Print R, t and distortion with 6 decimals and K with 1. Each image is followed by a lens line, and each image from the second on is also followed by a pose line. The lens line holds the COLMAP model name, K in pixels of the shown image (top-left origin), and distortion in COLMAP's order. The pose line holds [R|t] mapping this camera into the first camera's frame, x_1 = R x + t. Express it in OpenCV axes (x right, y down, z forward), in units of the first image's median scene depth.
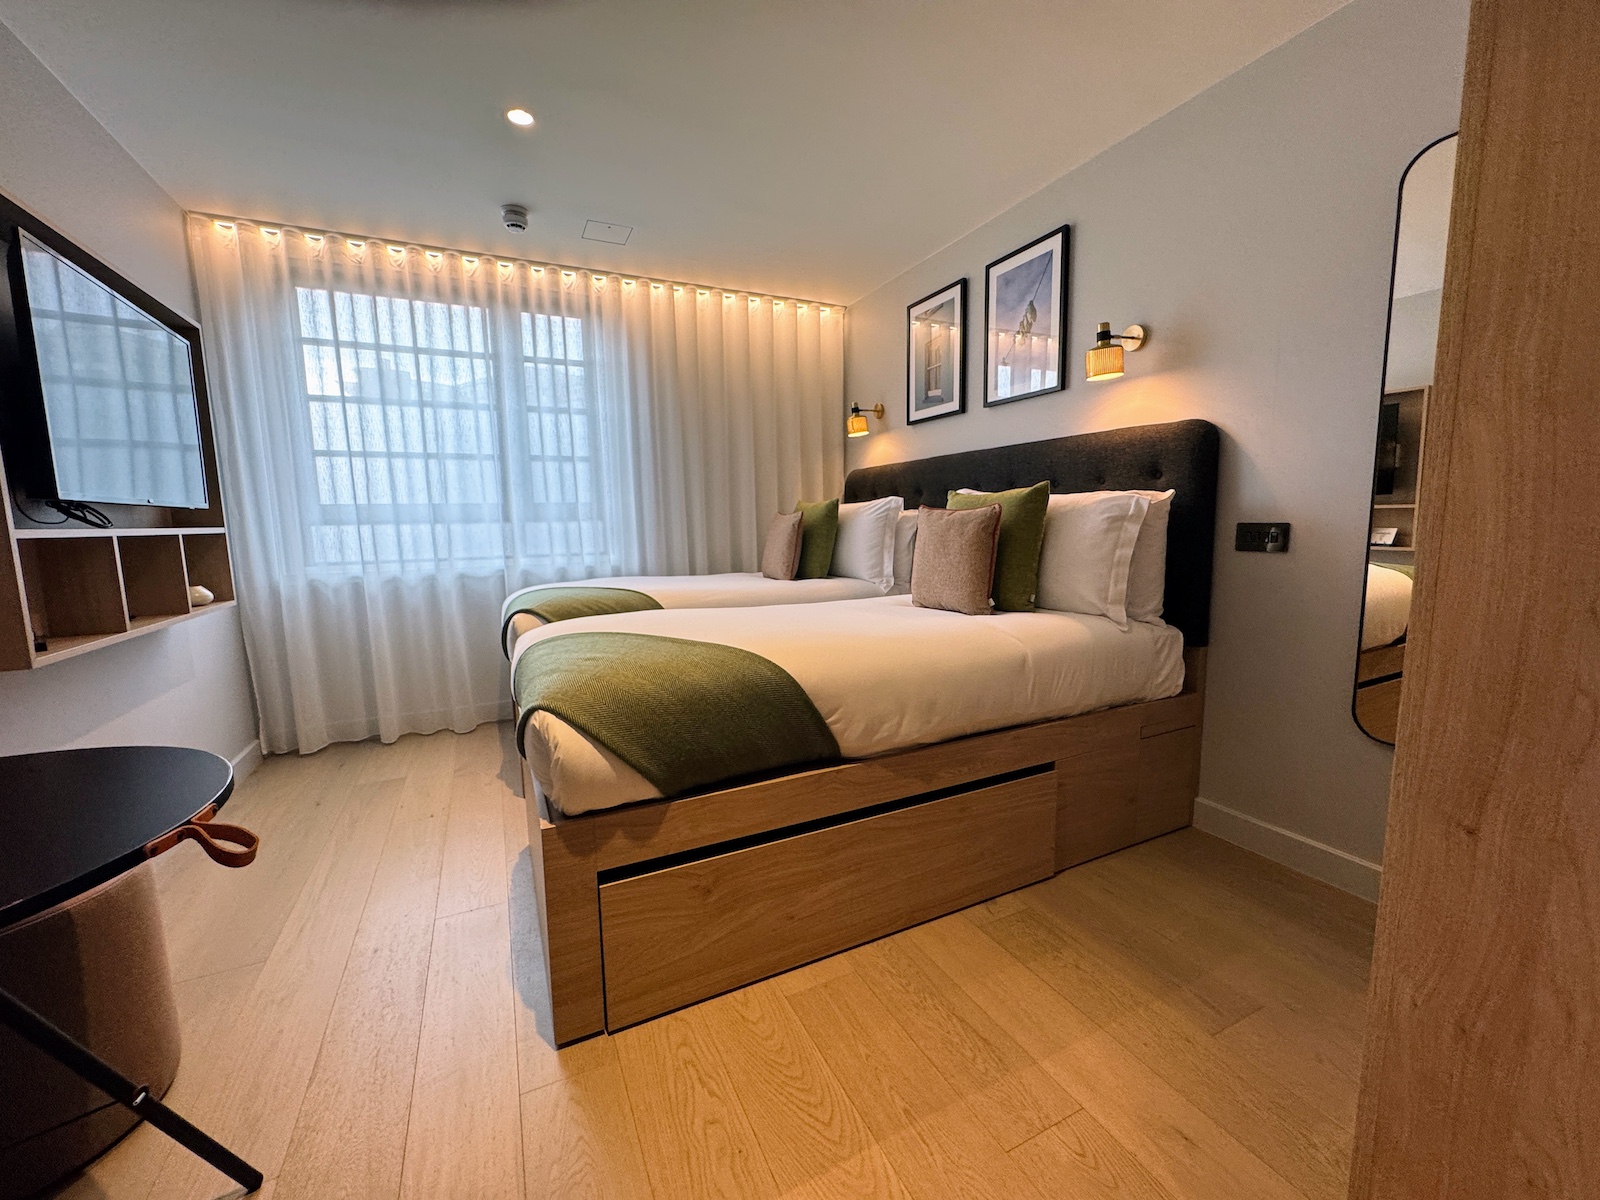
lens RADIAL K [[635.9, 0, 790.1], [0, 635.9, 606.2], [0, 0, 1]] dist [-0.002204, -0.000014]
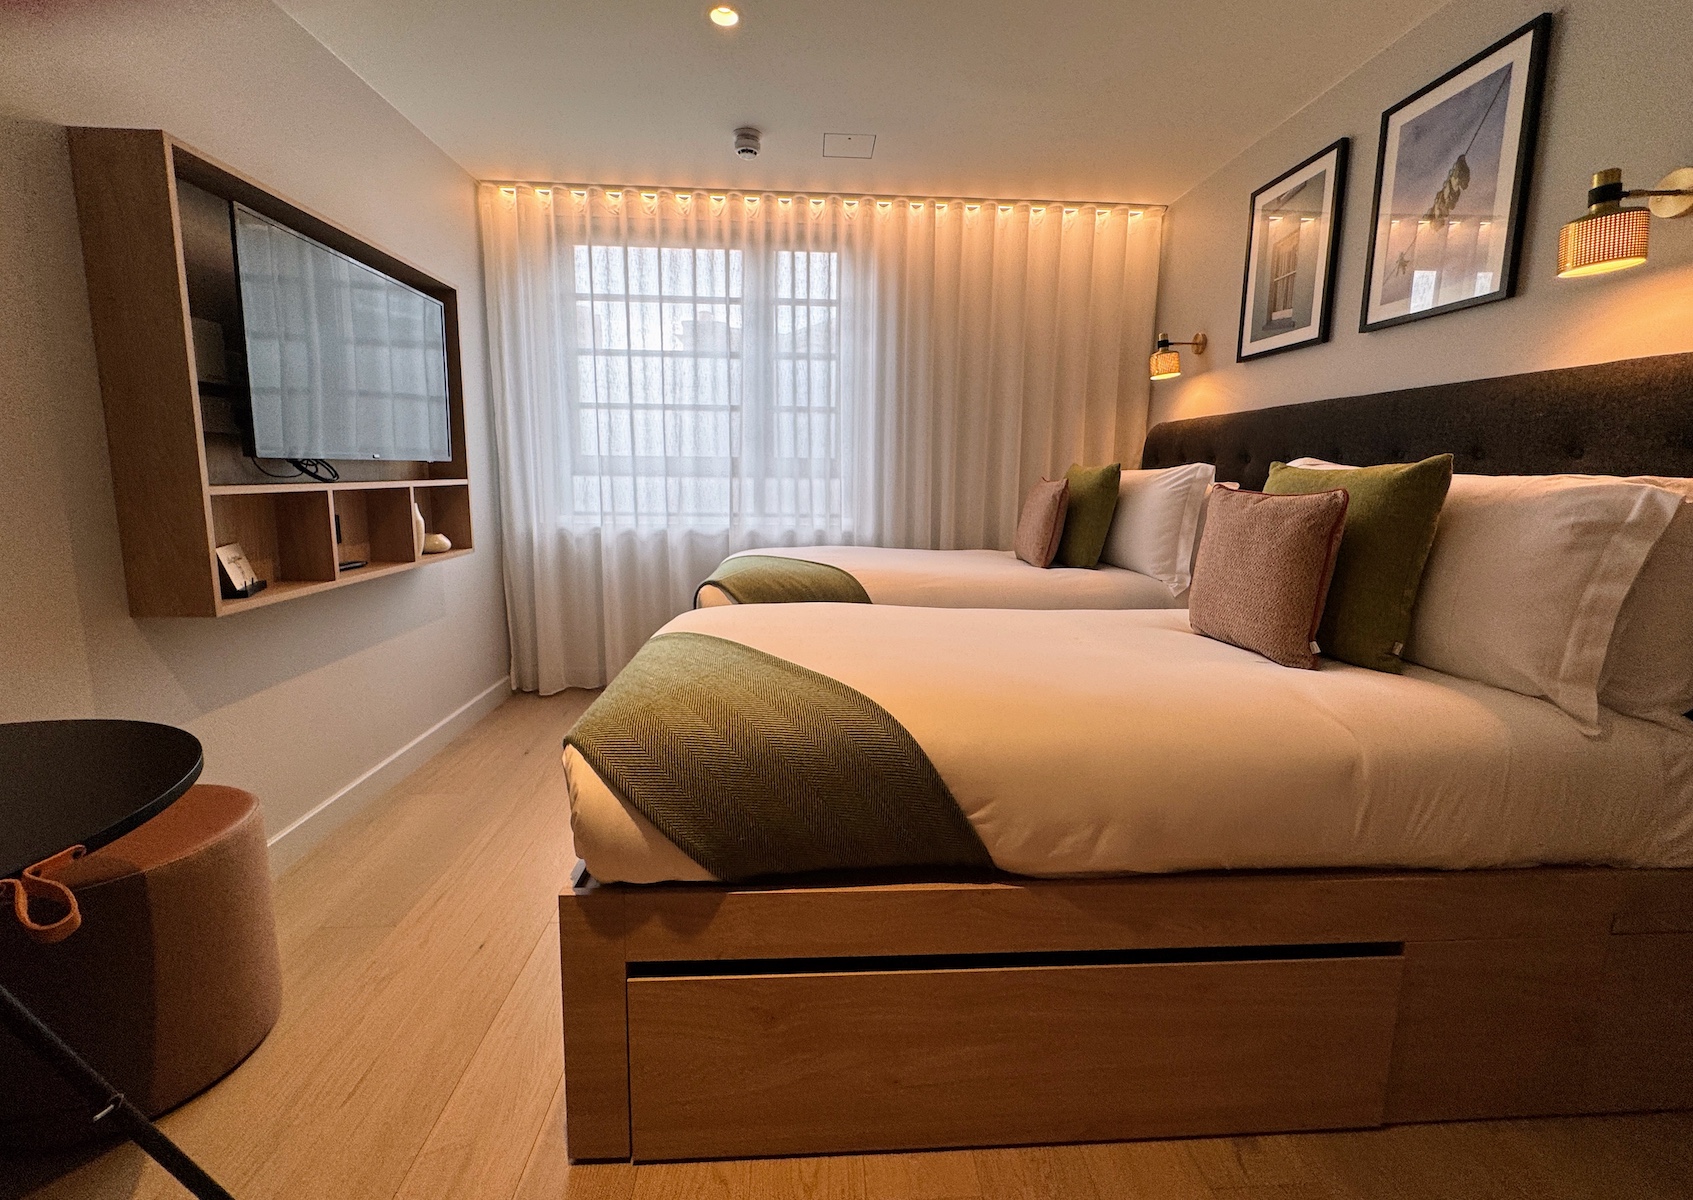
lens RADIAL K [[686.6, 0, 838.0], [0, 686.6, 568.8], [0, 0, 1]] dist [-0.002764, 0.000395]
pose [[0.924215, 0.084070, -0.372505, 0.088908], [-0.080666, 0.996434, 0.024744, -0.042613], [0.373256, 0.007180, 0.927700, 0.140108]]
